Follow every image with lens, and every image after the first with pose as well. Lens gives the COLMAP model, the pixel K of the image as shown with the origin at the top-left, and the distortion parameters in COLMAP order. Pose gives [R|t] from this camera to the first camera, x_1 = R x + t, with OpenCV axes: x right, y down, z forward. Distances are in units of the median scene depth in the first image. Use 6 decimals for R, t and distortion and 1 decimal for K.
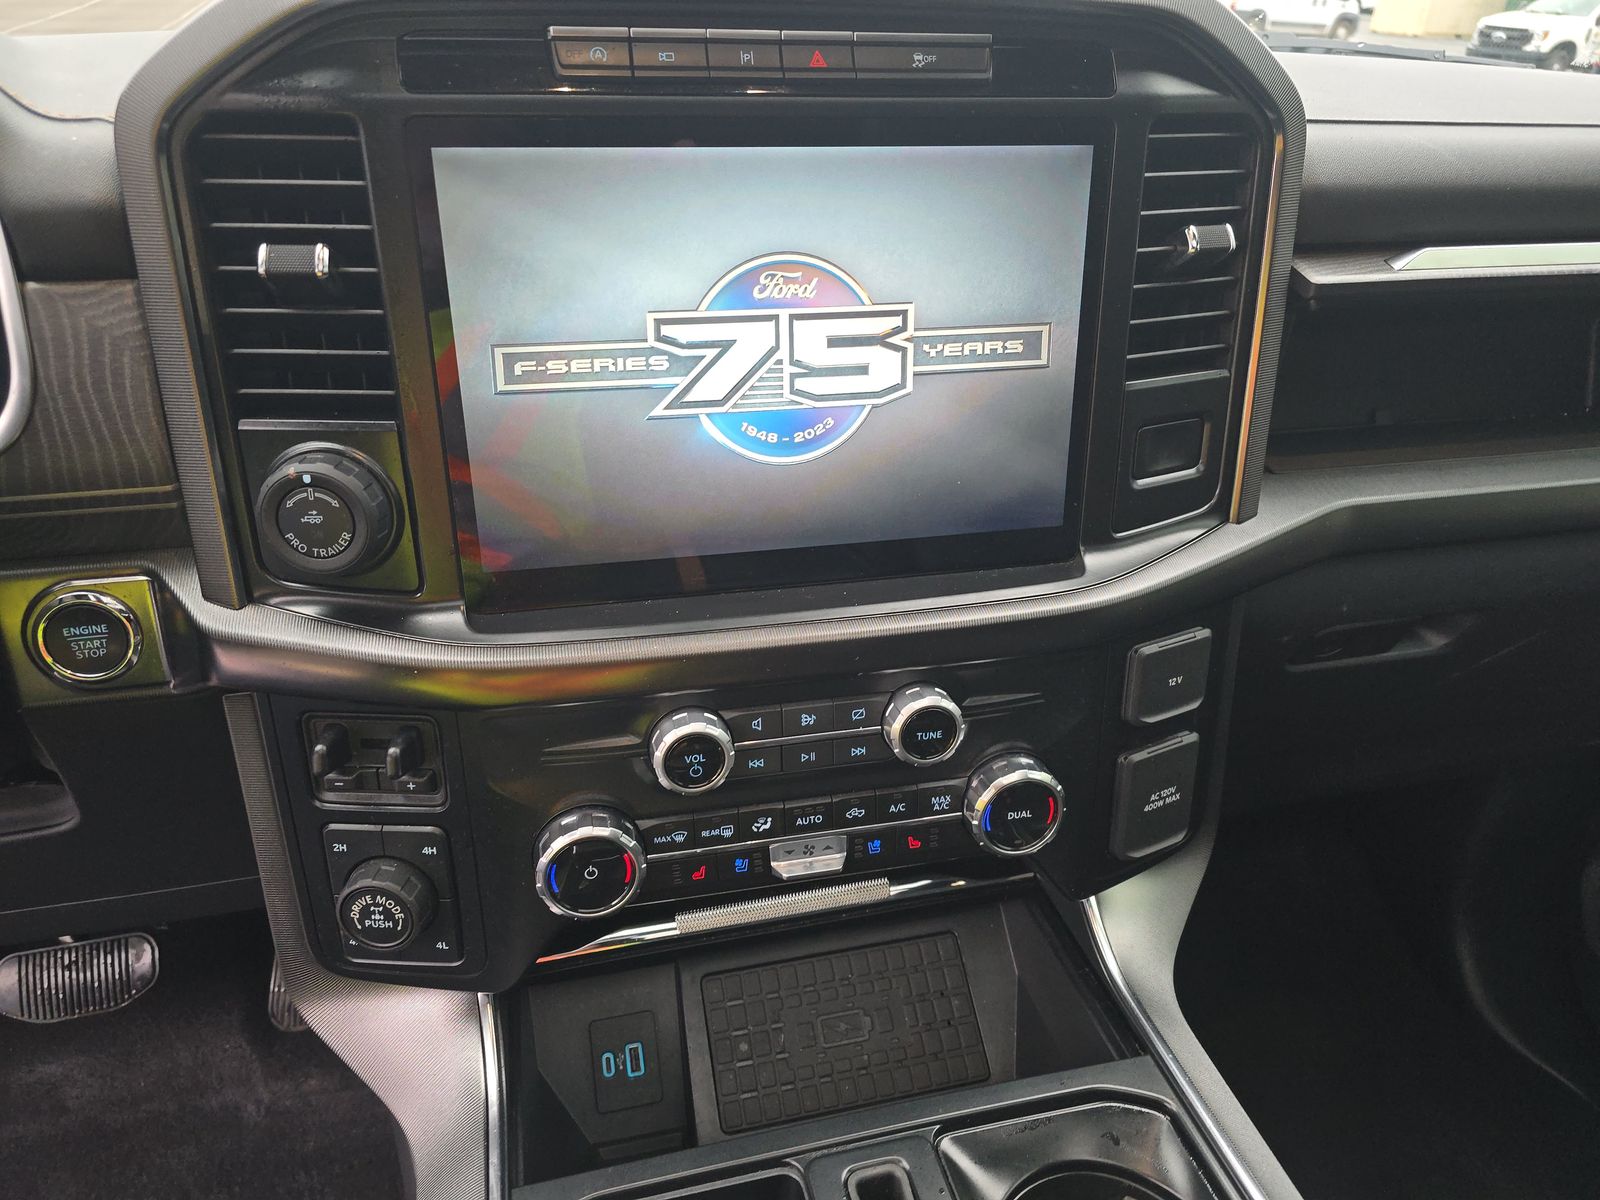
lens RADIAL K [[1074.6, 0, 795.2], [0, 1074.6, 601.8], [0, 0, 1]] dist [0.009399, 0.000753]
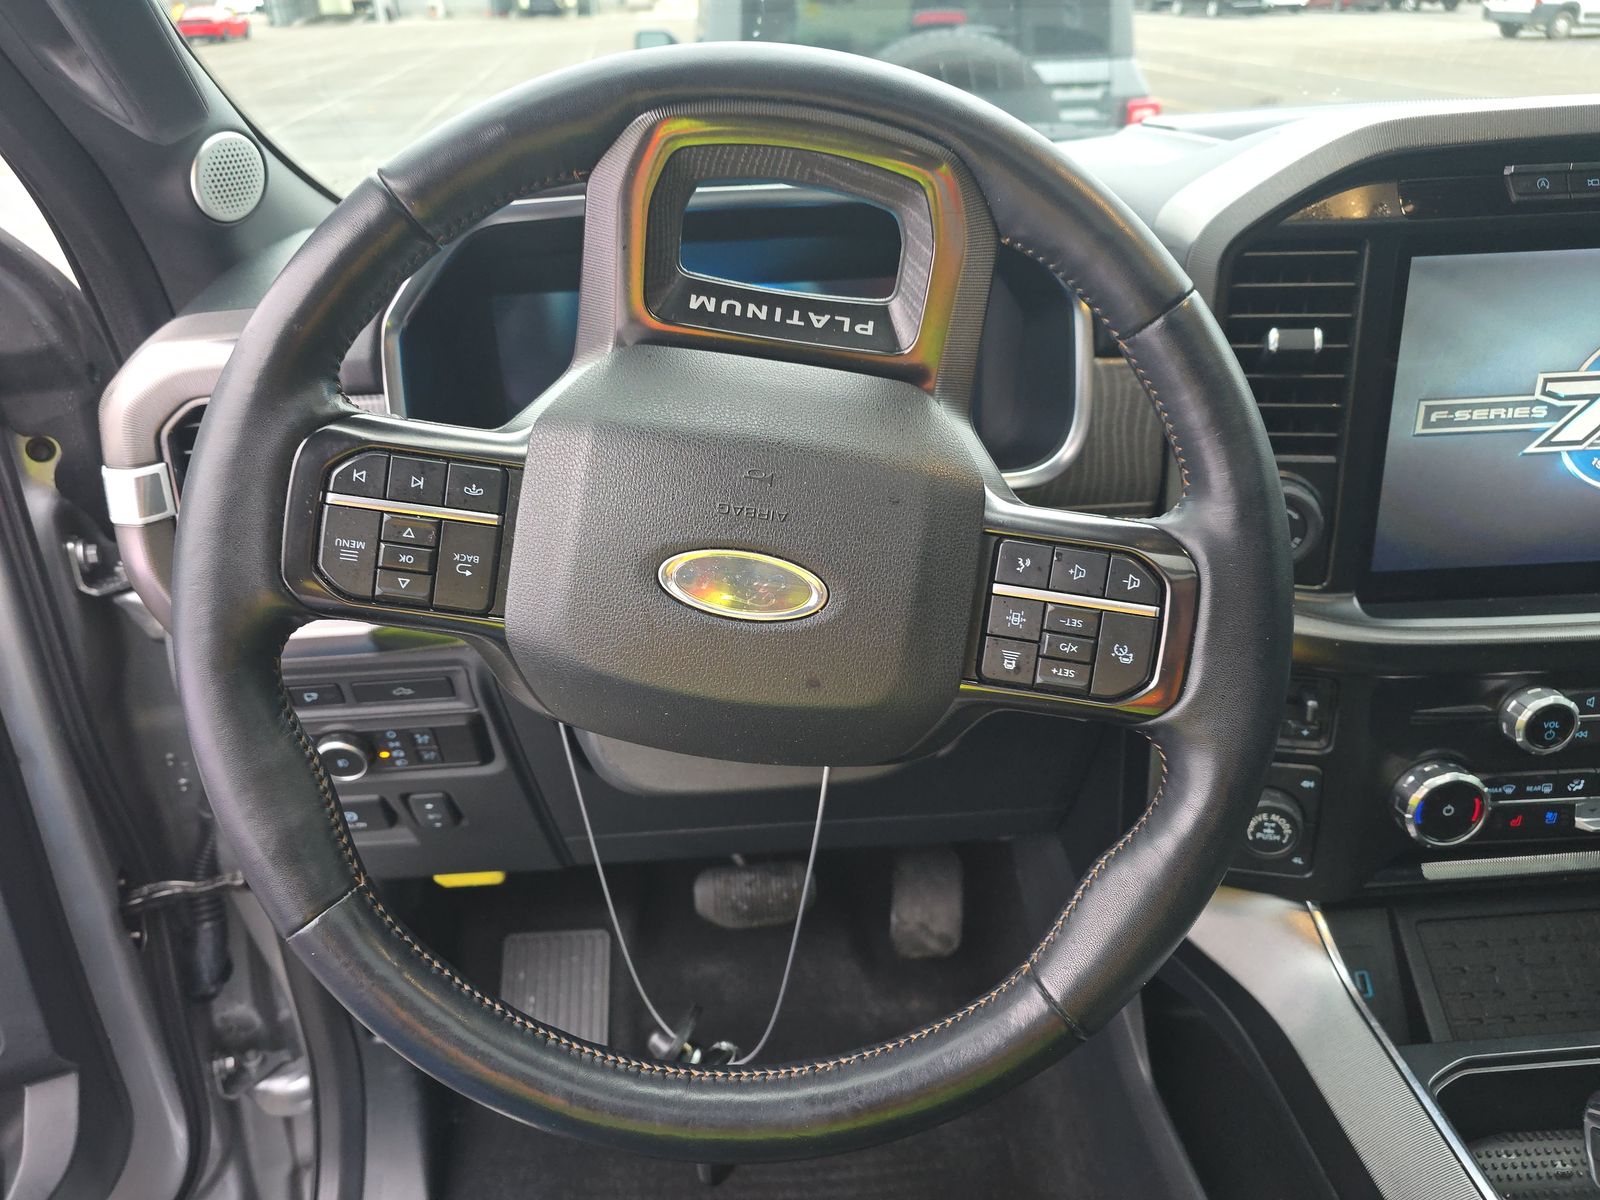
lens RADIAL K [[1074.6, 0, 803.6], [0, 1074.6, 596.9], [0, 0, 1]] dist [0.009399, 0.000753]
pose [[0.979229, 0.035425, -0.199640, -0.716258], [-0.041434, 0.998803, -0.026000, 0.067404], [0.198480, 0.033732, 0.979524, -0.423236]]
